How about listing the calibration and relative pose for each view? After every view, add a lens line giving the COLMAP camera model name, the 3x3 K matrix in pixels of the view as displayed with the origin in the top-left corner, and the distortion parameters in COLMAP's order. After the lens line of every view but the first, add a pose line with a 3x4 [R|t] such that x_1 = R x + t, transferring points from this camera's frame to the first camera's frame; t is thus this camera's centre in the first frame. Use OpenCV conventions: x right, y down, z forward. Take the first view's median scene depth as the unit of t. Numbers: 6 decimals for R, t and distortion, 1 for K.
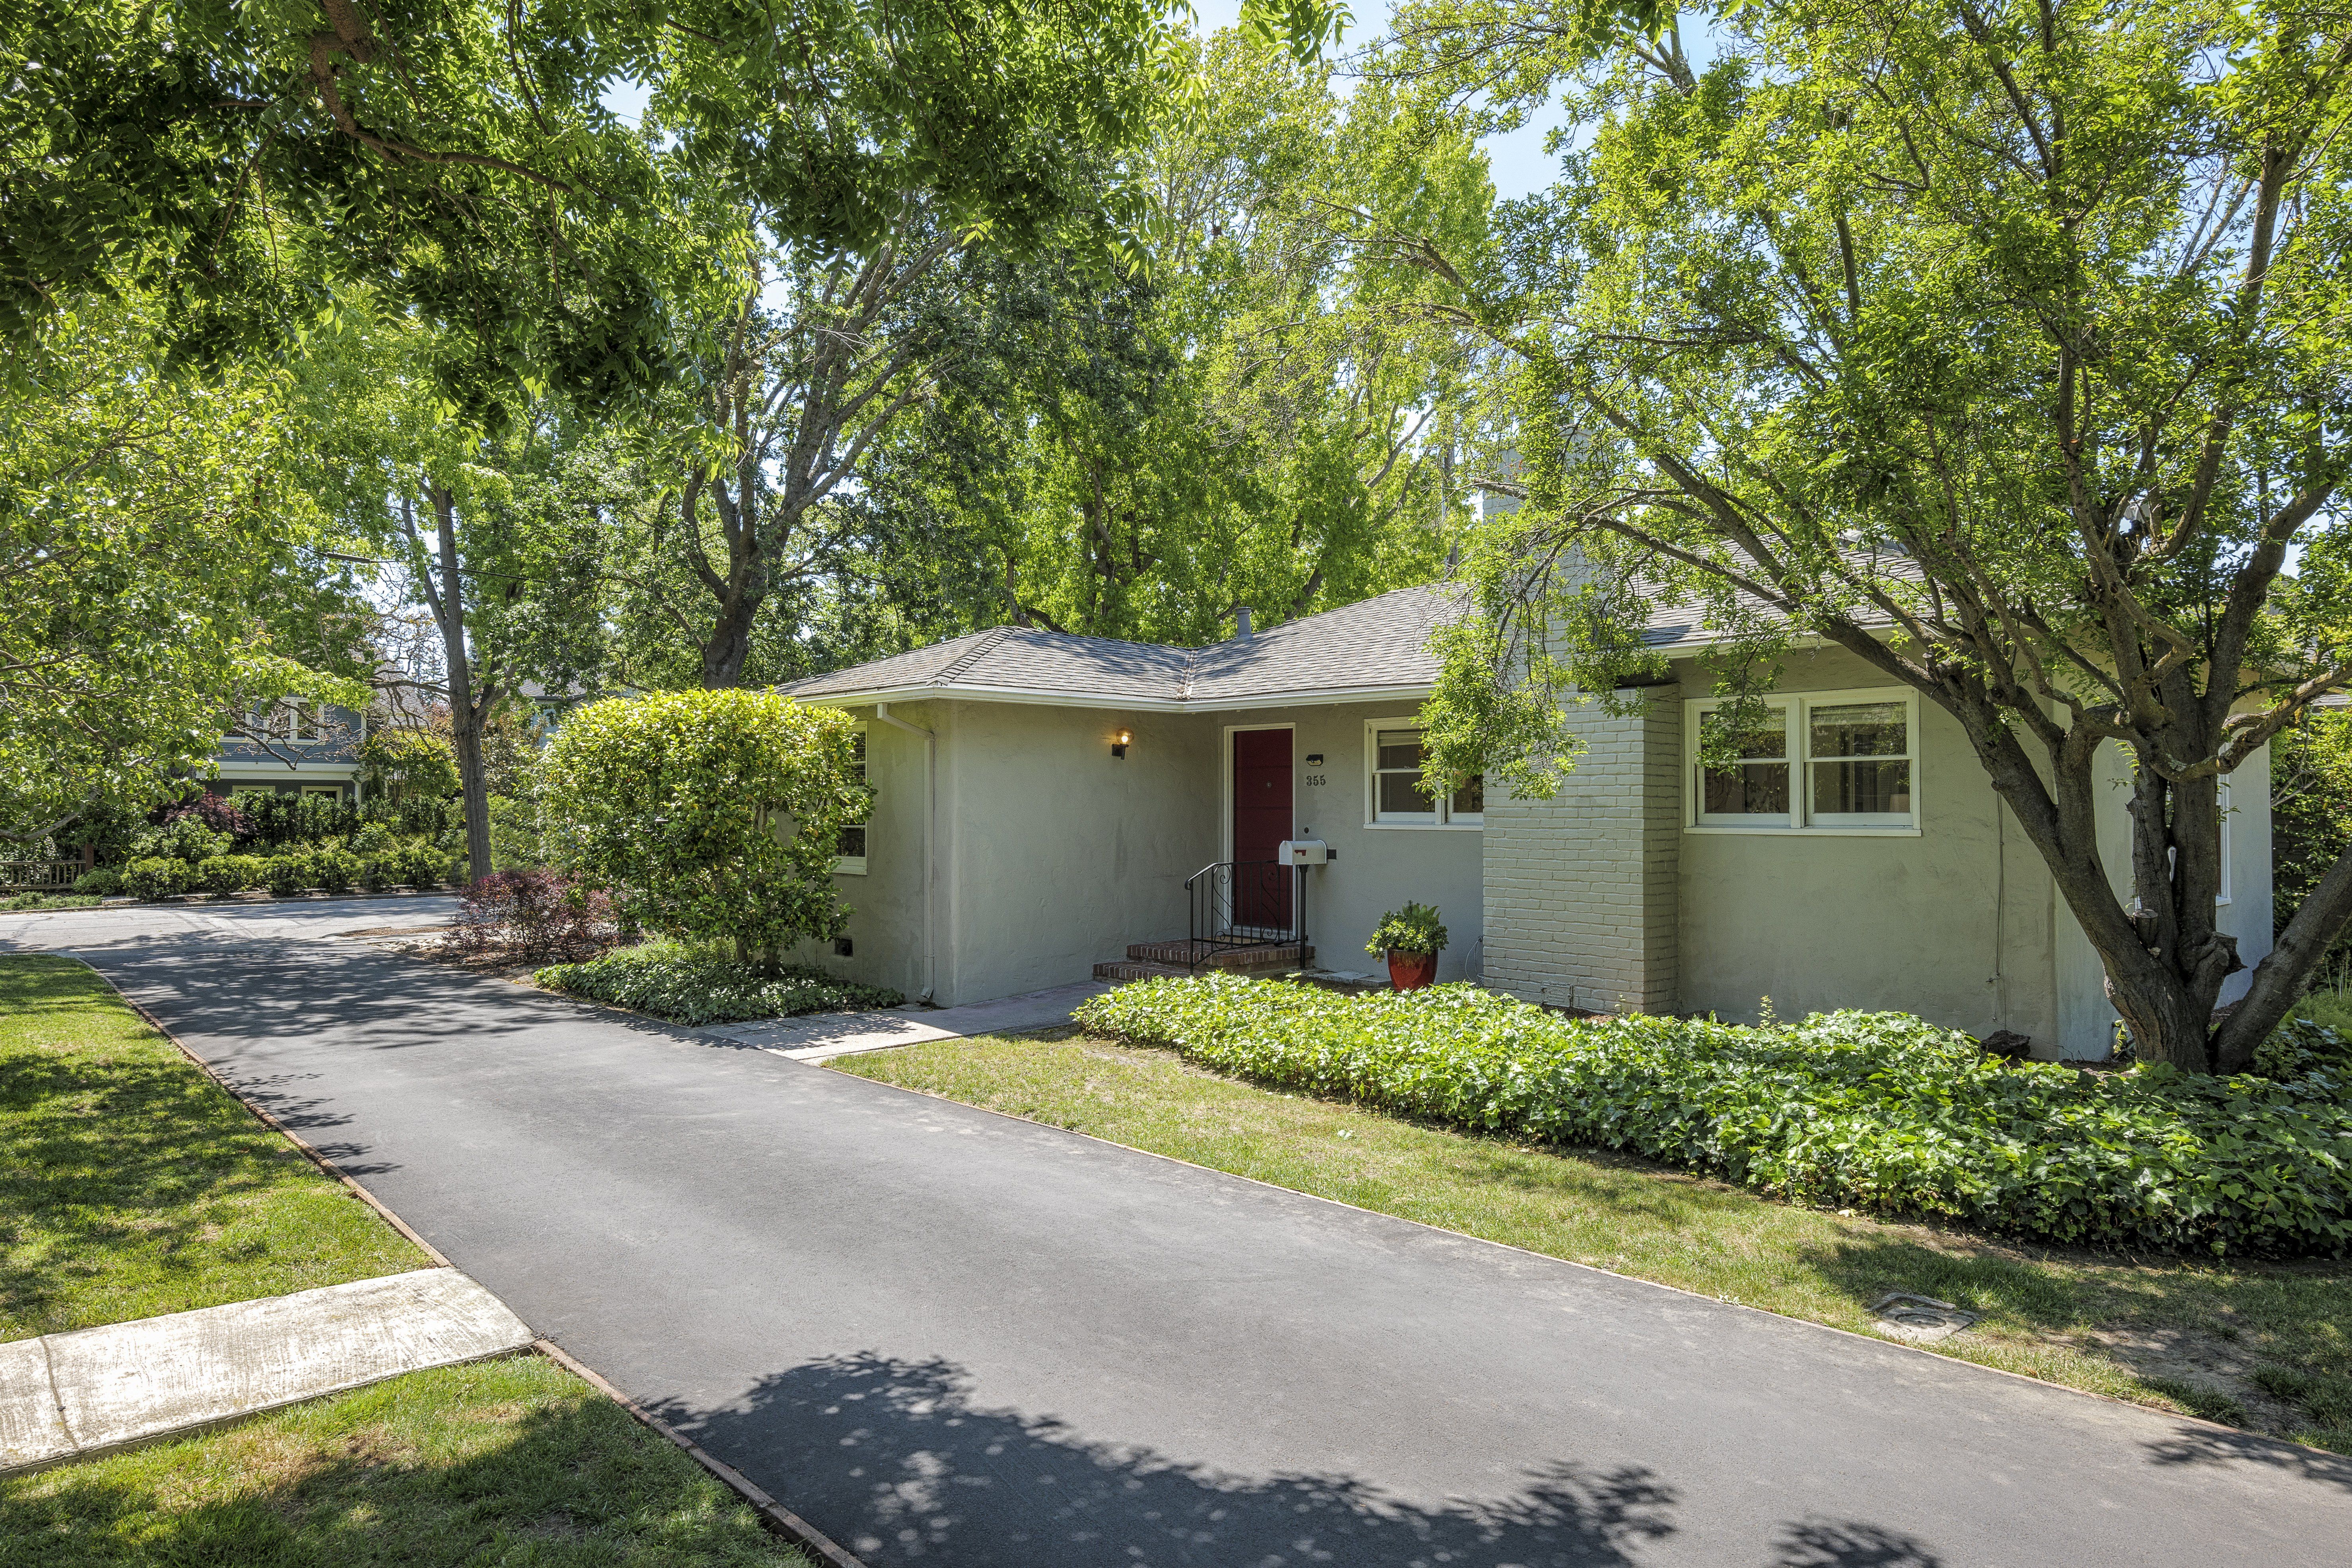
lens RADIAL K [[1419.7, 0, 1176.0], [0, 1419.7, 784.0], [0, 0, 1]] dist [0.001133, 0.000050]
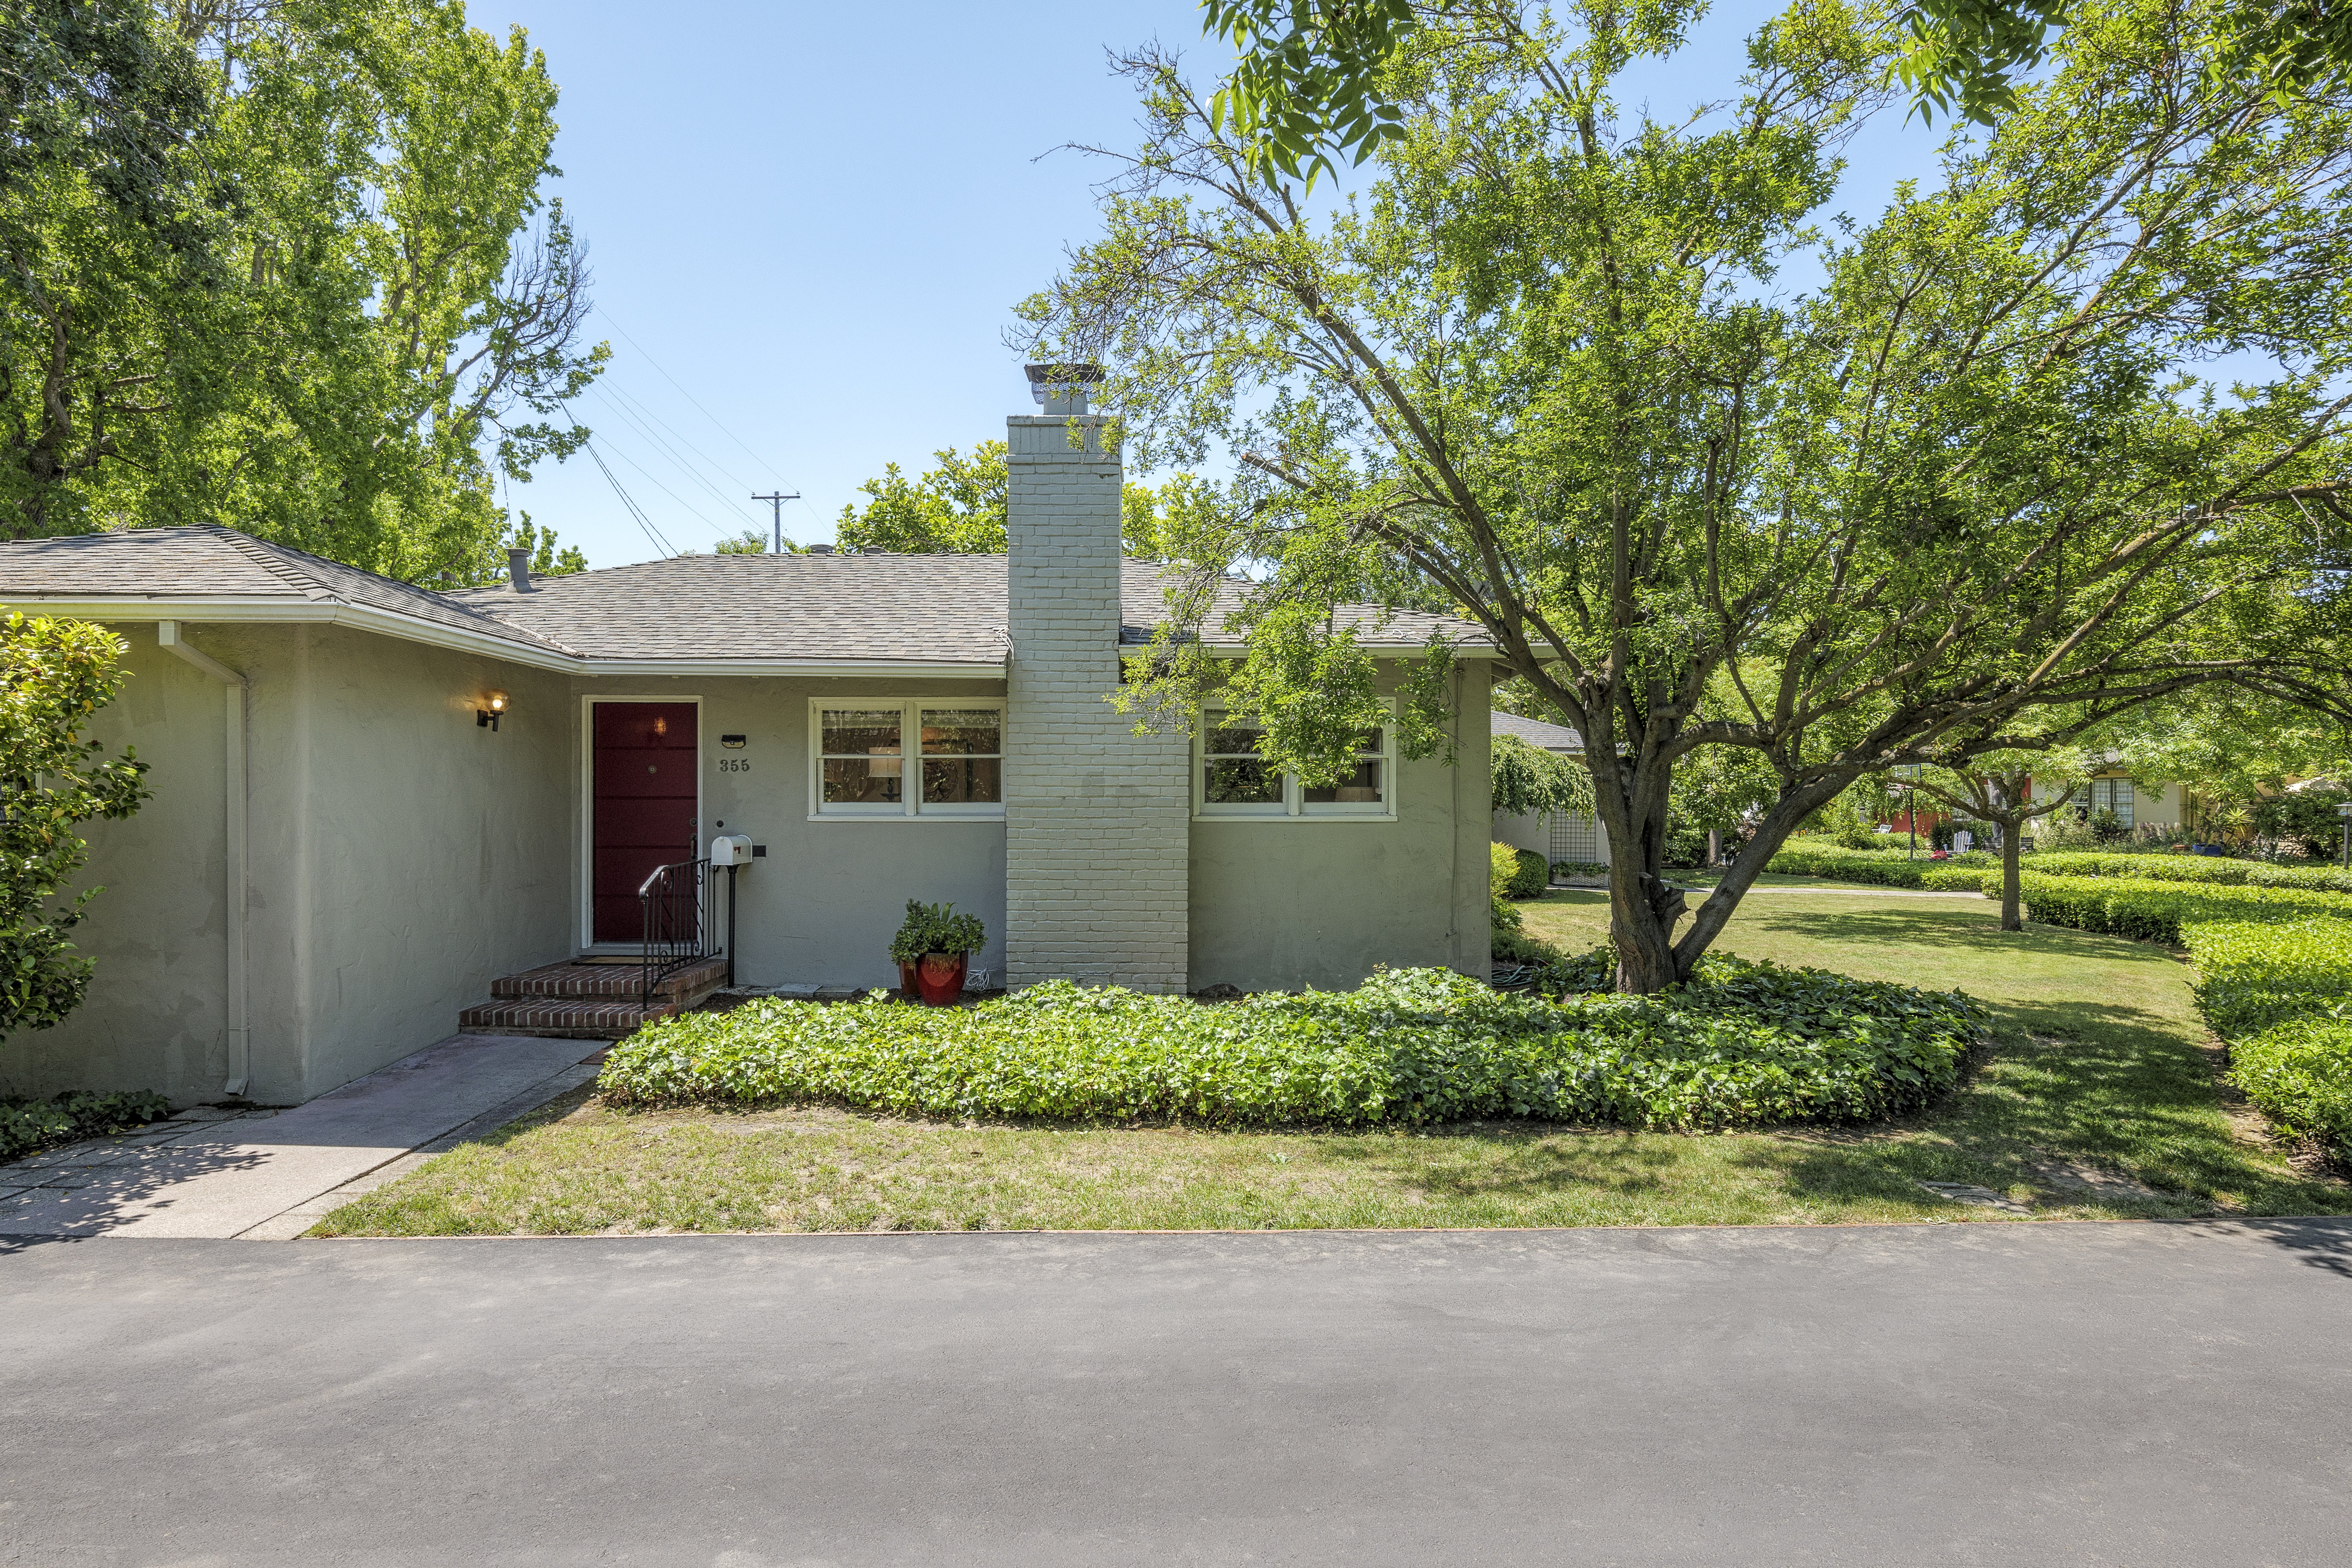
lens RADIAL K [[1282.4, 0, 1176.0], [0, 1282.4, 784.0], [0, 0, 1]] dist [0.004588, 0.000868]
pose [[0.665617, 0.011298, 0.746208, -0.357113], [-0.014348, 0.999894, -0.002341, 0.008137], [-0.746156, -0.009149, 0.665709, 0.339089]]
